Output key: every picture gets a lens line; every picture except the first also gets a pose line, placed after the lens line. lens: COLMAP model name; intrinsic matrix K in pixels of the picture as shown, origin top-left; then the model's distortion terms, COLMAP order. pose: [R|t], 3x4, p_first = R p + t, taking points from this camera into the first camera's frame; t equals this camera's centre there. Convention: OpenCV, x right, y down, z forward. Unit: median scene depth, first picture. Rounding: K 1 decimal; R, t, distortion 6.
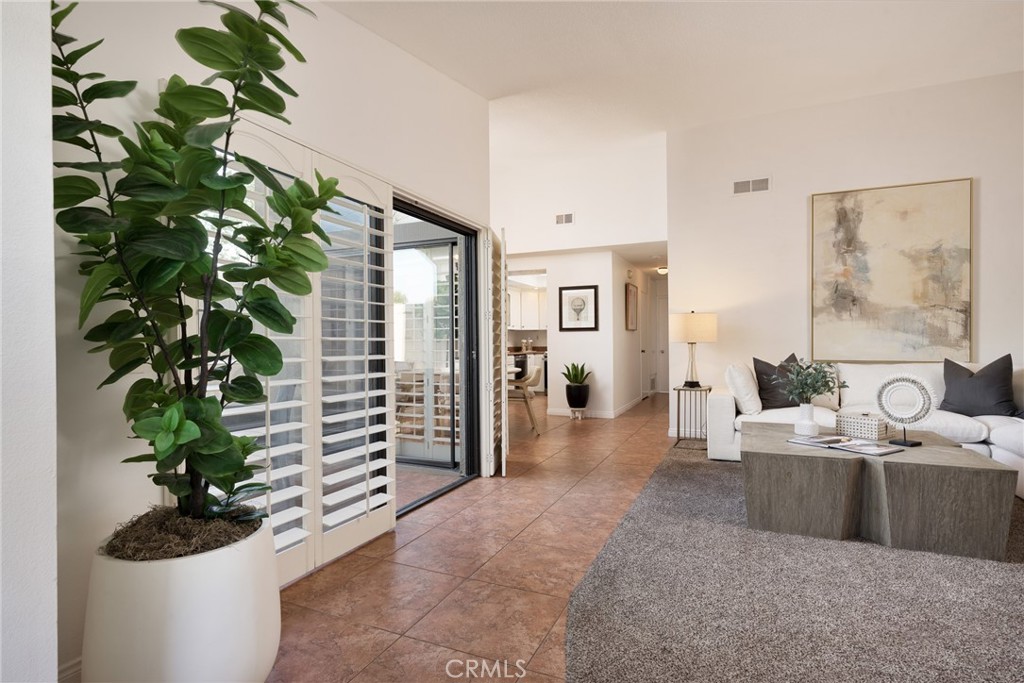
lens RADIAL K [[510.9, 0, 517.1], [0, 510.9, 344.1], [0, 0, 1]] dist [0.001028, 0.000925]
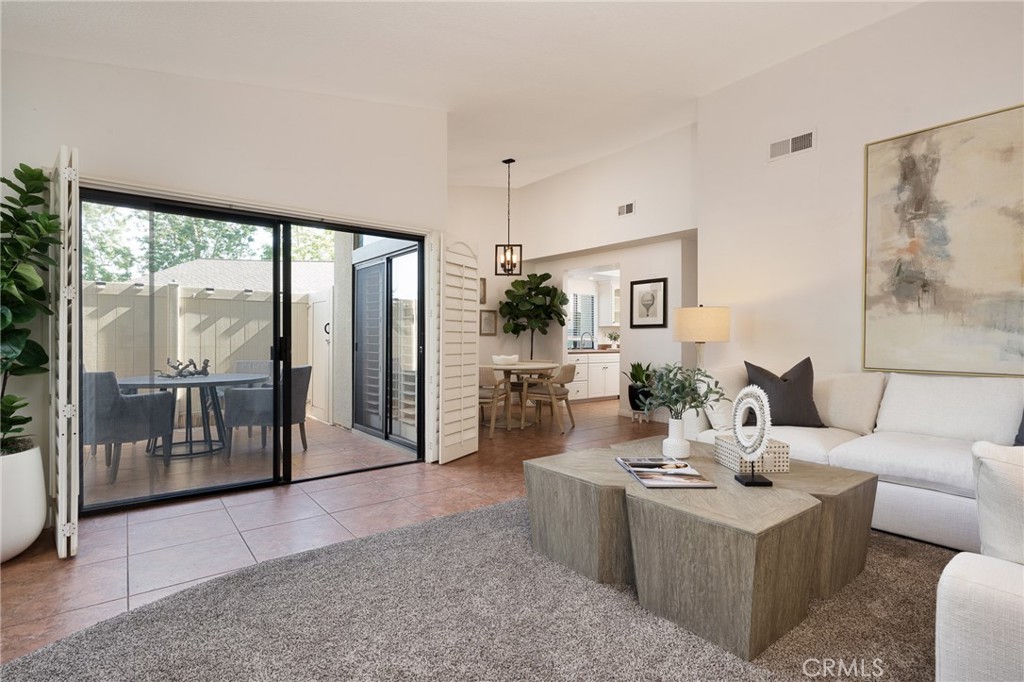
lens RADIAL K [[510.9, 0, 522.0], [0, 510.9, 339.4], [0, 0, 1]] dist [0.001028, 0.000925]
pose [[0.876542, 0.009272, -0.481236, 0.508426], [-0.009830, 0.999951, 0.001362, -0.006053], [0.481225, 0.003537, 0.876590, 0.111081]]
